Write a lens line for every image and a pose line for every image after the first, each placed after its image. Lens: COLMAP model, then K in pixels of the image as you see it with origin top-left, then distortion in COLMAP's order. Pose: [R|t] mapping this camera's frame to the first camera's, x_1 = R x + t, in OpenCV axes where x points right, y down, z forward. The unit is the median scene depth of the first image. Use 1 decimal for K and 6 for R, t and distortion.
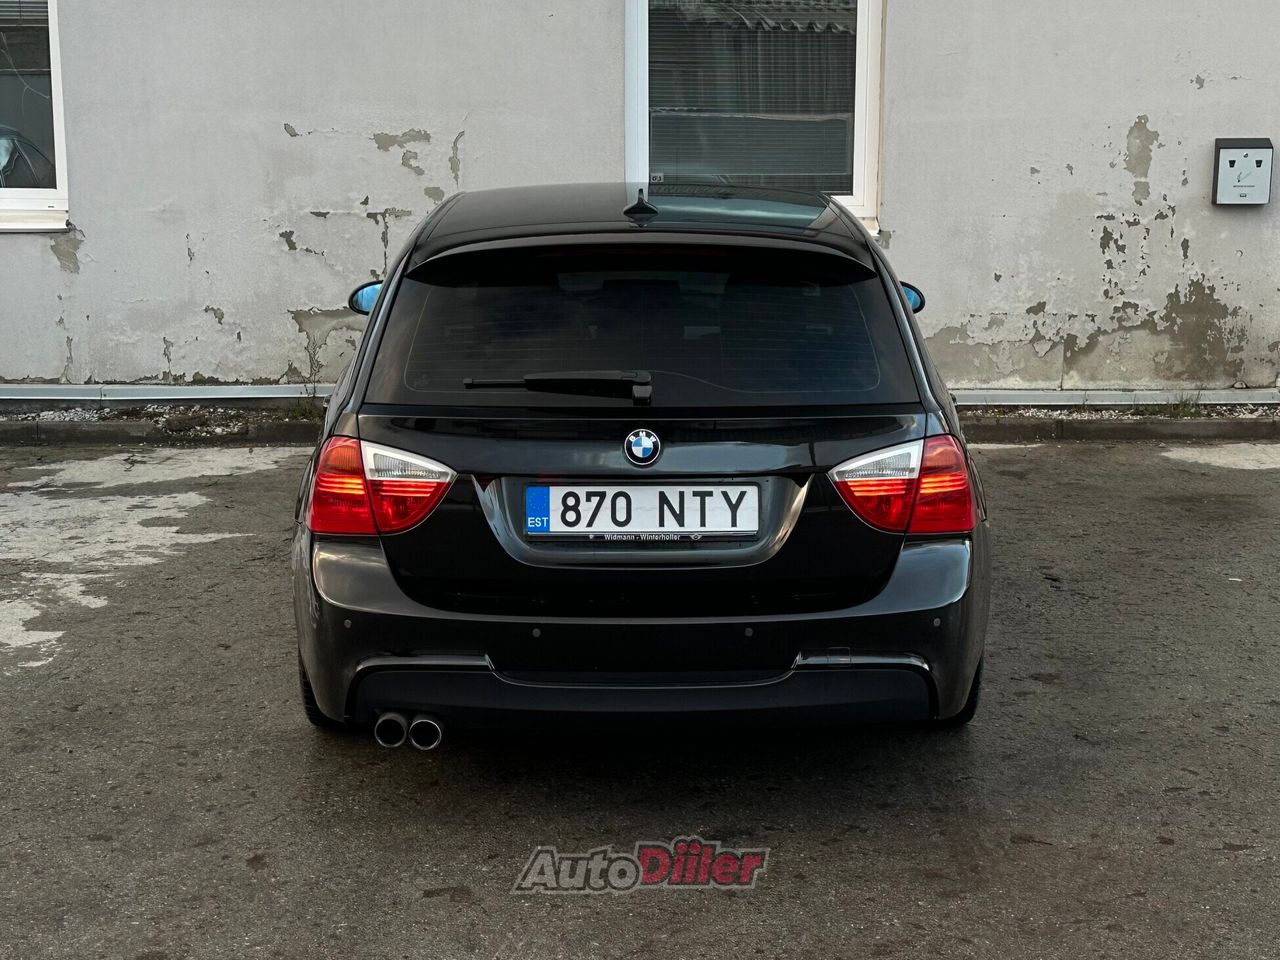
lens RADIAL K [[1855.2, 0, 640.0], [0, 1855.2, 480.0], [0, 0, 1]] dist [0.156644, -0.204763]
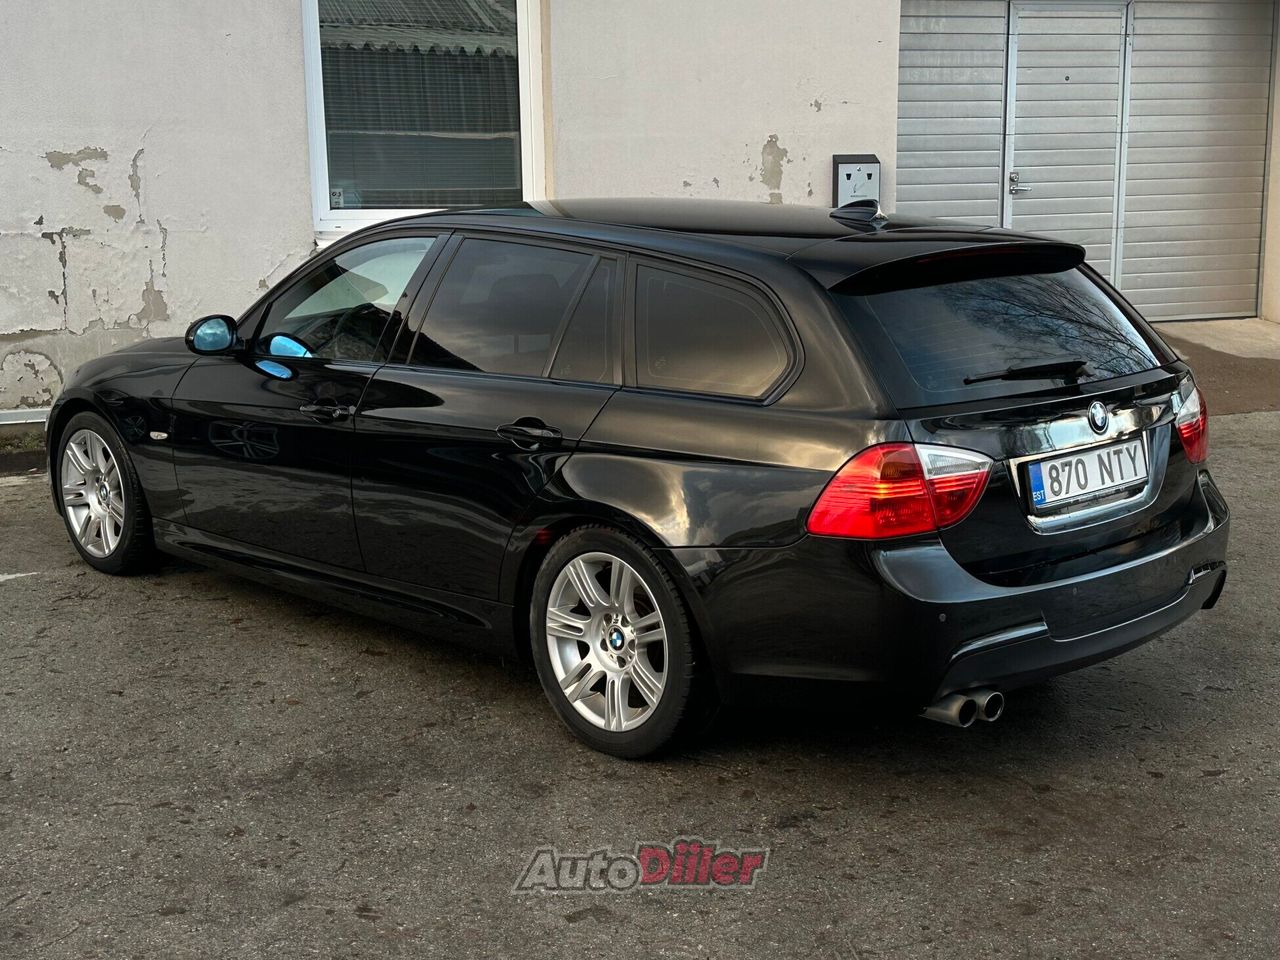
lens RADIAL K [[1705.7, 0, 663.7], [0, 1705.7, 445.7], [0, 0, 1]] dist [0.198322, -0.439460]
pose [[0.948335, -0.063015, 0.310949, -0.128668], [0.066684, 0.997773, -0.001173, -0.009786], [-0.310182, 0.021847, 0.950426, 0.040664]]
